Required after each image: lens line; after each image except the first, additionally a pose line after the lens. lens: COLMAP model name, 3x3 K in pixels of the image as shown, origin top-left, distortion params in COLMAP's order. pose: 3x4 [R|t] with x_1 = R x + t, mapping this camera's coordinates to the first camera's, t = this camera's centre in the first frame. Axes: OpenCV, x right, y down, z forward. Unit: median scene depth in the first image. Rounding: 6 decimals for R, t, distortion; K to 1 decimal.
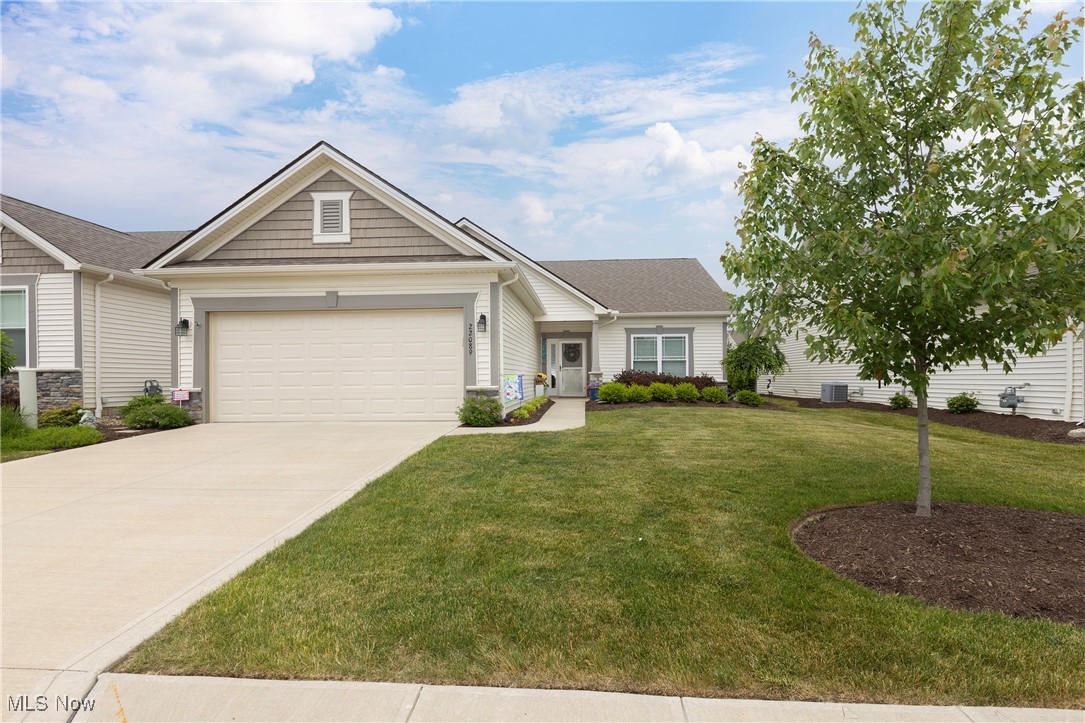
lens RADIAL K [[518.4, 0, 547.8], [0, 518.4, 364.3], [0, 0, 1]] dist [-0.007825, 0.001024]
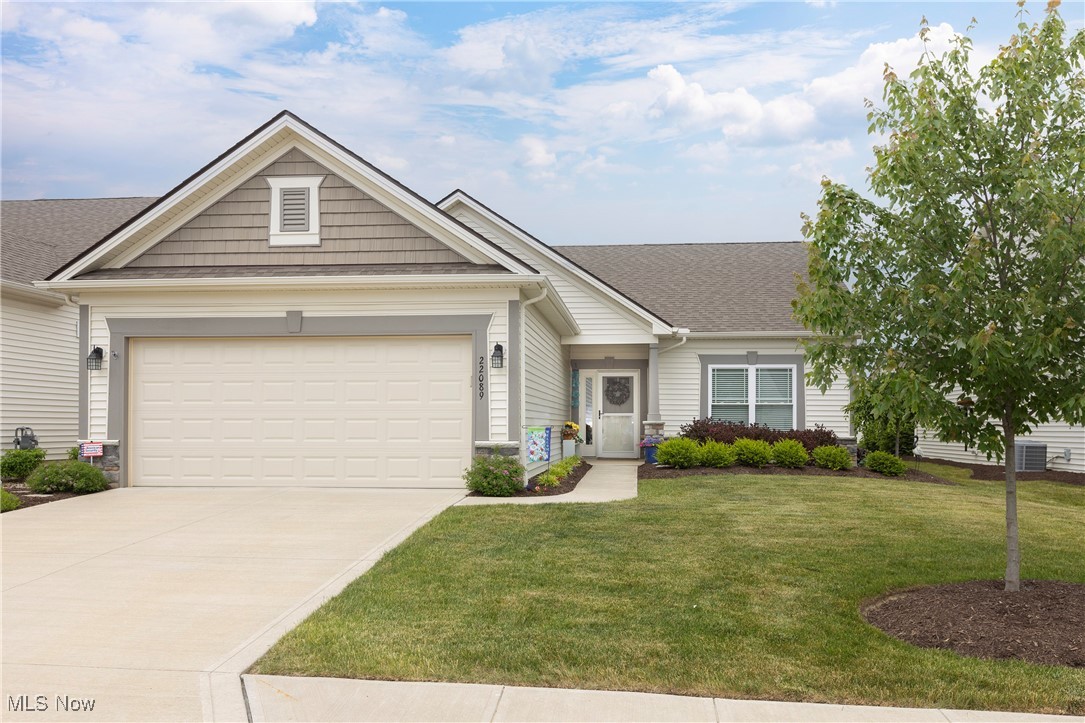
lens RADIAL K [[898.7, 0, 523.0], [0, 898.7, 387.5], [0, 0, 1]] dist [-0.000464, -0.005476]
pose [[0.998436, 0.007776, -0.055361, -0.018908], [-0.008697, 0.999827, -0.016419, -0.013571], [0.055223, 0.016874, 0.998331, -0.263858]]
